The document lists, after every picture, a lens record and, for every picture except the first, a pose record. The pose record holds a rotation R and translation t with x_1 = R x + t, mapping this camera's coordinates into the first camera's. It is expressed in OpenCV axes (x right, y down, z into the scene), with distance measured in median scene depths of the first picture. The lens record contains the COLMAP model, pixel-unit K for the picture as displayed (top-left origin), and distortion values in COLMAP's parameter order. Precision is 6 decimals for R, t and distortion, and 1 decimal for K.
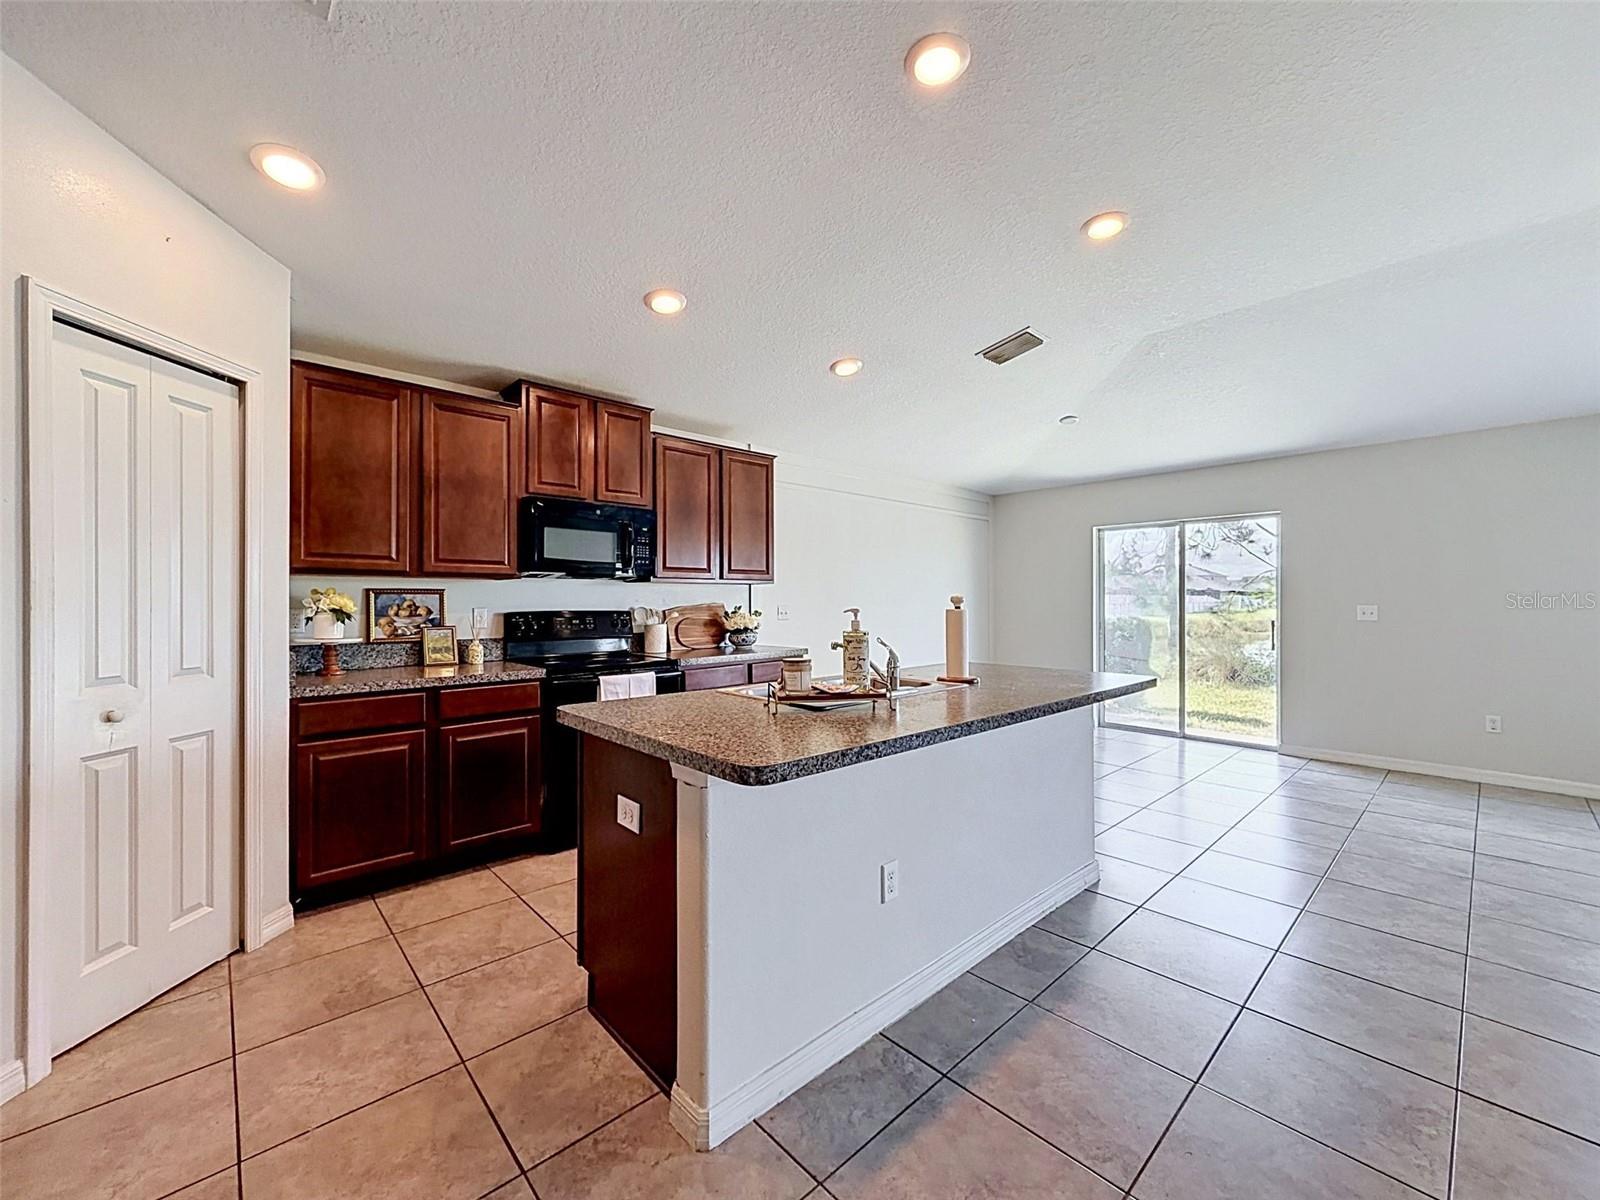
lens RADIAL K [[648.2, 0, 805.8], [0, 648.2, 603.1], [0, 0, 1]] dist [0.003738, -0.000763]
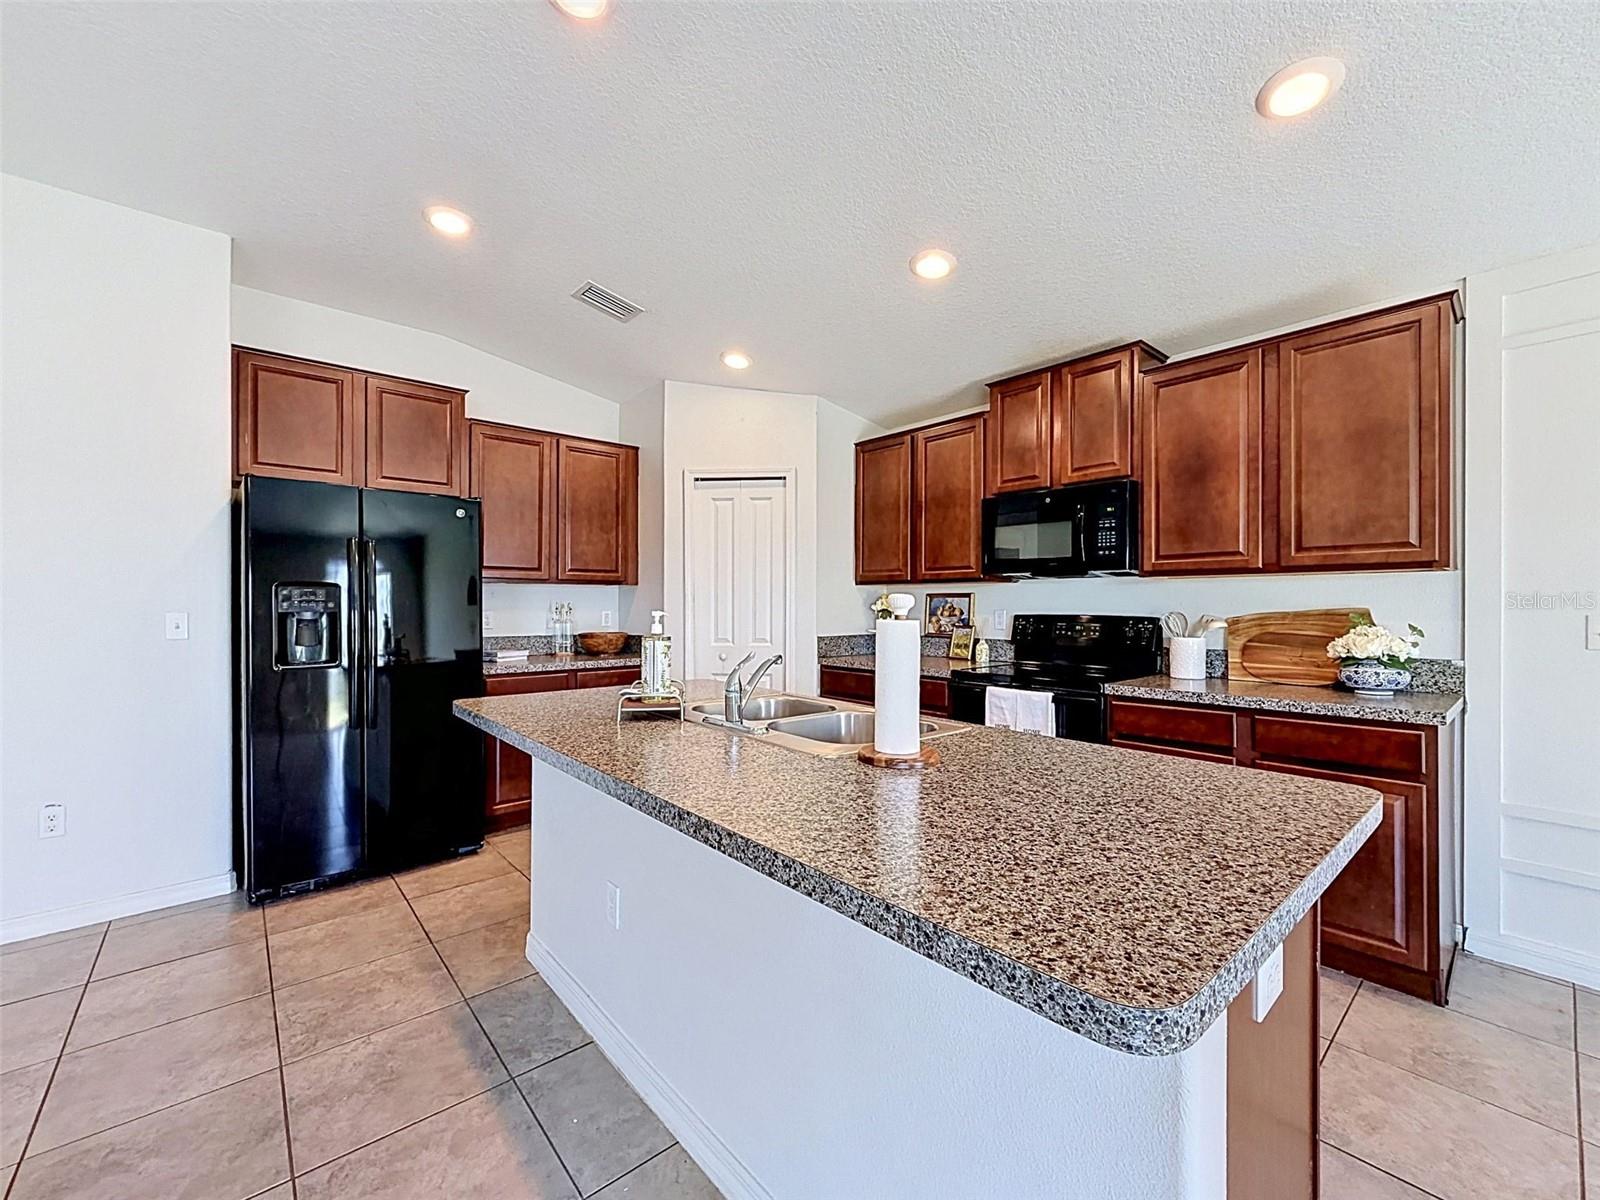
lens RADIAL K [[690.9, 0, 793.3], [0, 690.9, 588.6], [0, 0, 1]] dist [0.037317, 0.000892]
pose [[-0.058752, -0.018475, -0.998102, 0.683051], [-0.004470, 0.999824, -0.018243, -0.005637], [0.998263, 0.003390, -0.058824, 0.790181]]
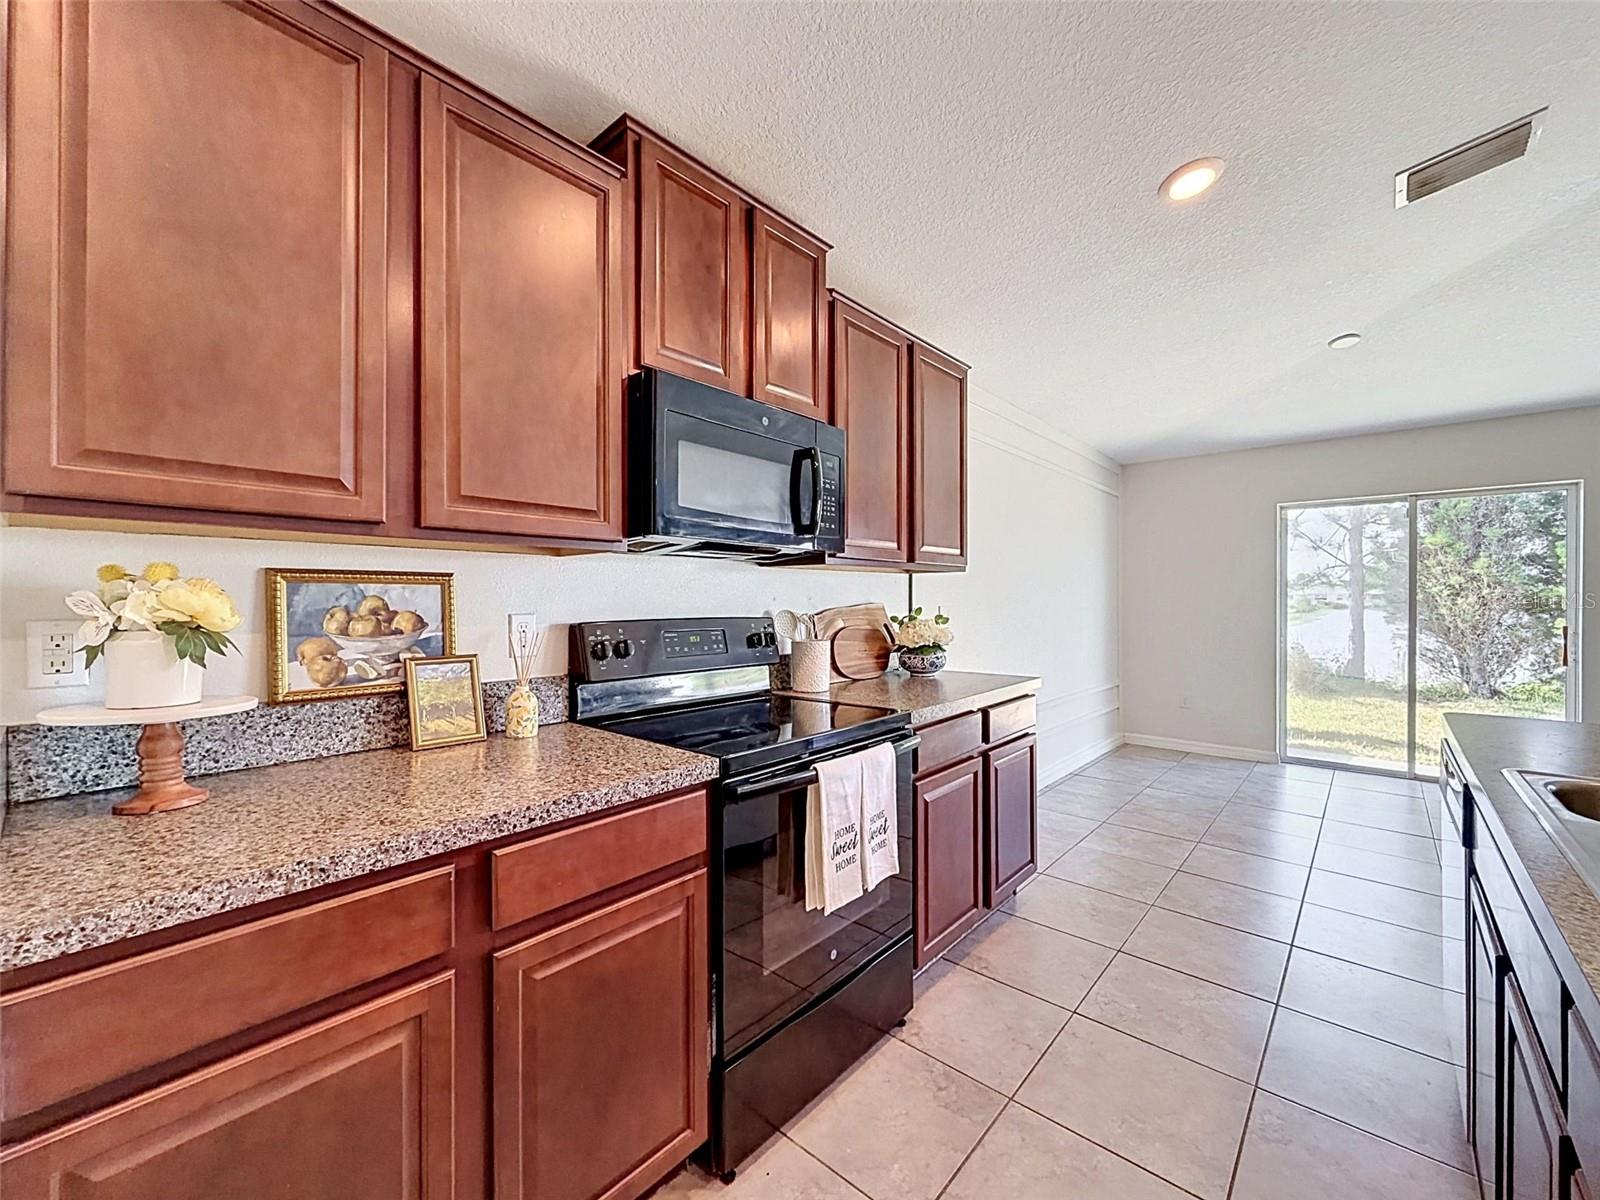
lens RADIAL K [[648.2, 0, 795.0], [0, 648.2, 603.8], [0, 0, 1]] dist [0.003738, -0.000763]
pose [[0.995426, 0.001041, 0.095527, -0.375779], [-0.001459, 0.999990, 0.004305, -0.002403], [-0.095522, -0.004425, 0.995418, 0.547376]]
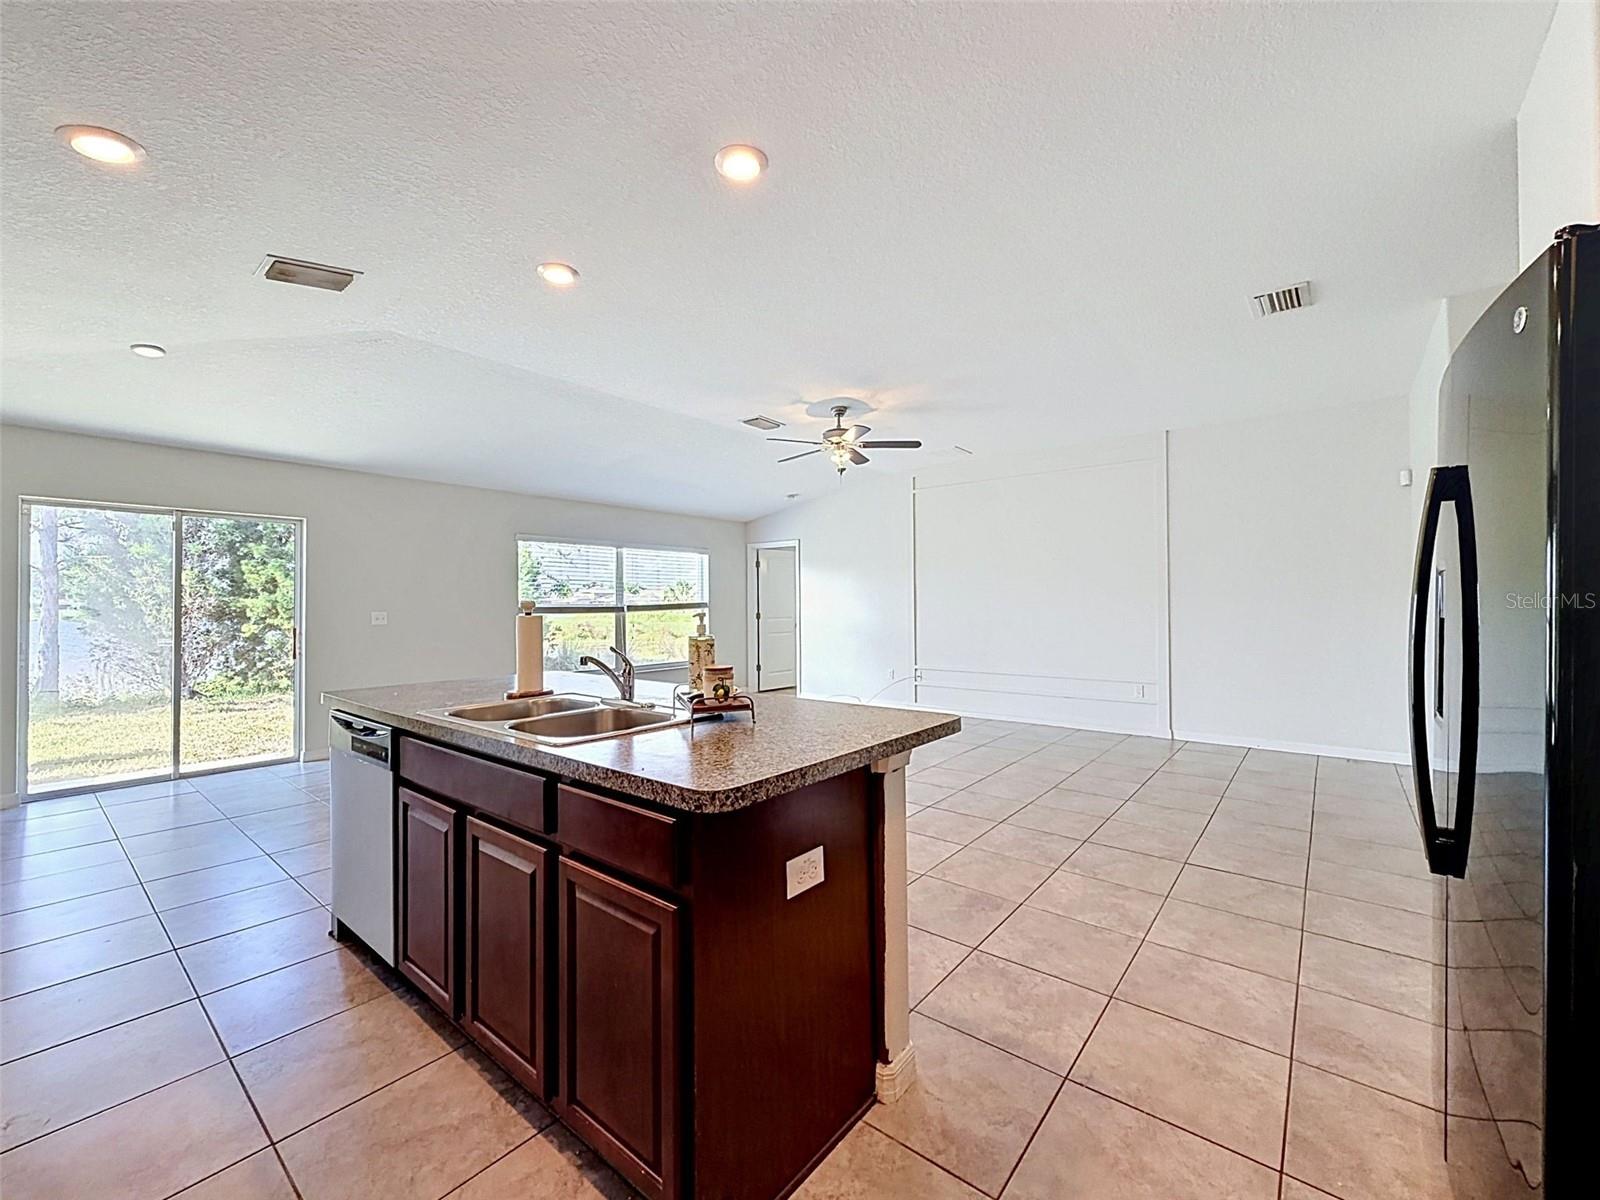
lens RADIAL K [[648.2, 0, 801.1], [0, 648.2, 603.9], [0, 0, 1]] dist [0.003738, -0.000763]
pose [[-0.140852, 0.004238, 0.990022, -0.586129], [0.009380, 0.999952, -0.002946, 0.000061], [-0.989986, 0.008871, -0.140885, 0.616781]]
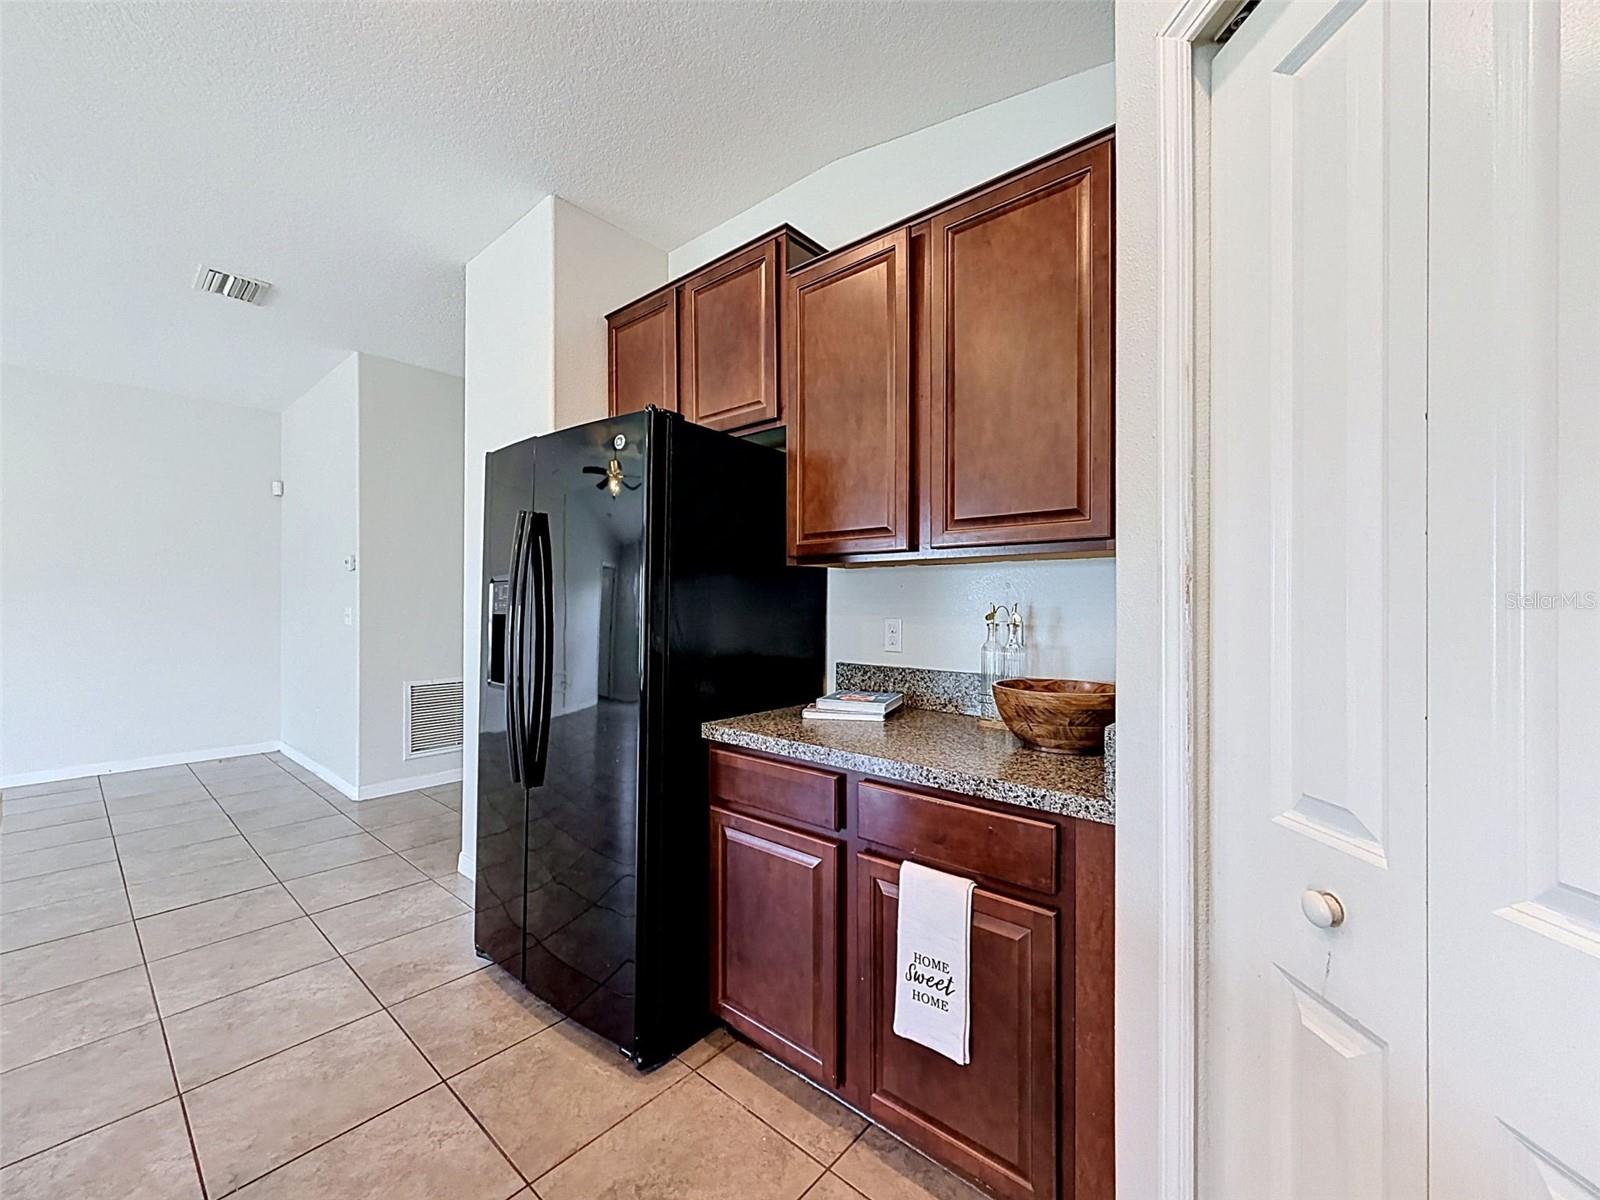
lens RADIAL K [[648.2, 0, 790.5], [0, 648.2, 603.8], [0, 0, 1]] dist [0.003738, -0.000763]
pose [[-0.994844, -0.002040, -0.101399, -0.421176], [-0.002562, 0.999984, 0.005017, -0.002048], [0.101387, 0.005251, -0.994833, 0.782090]]
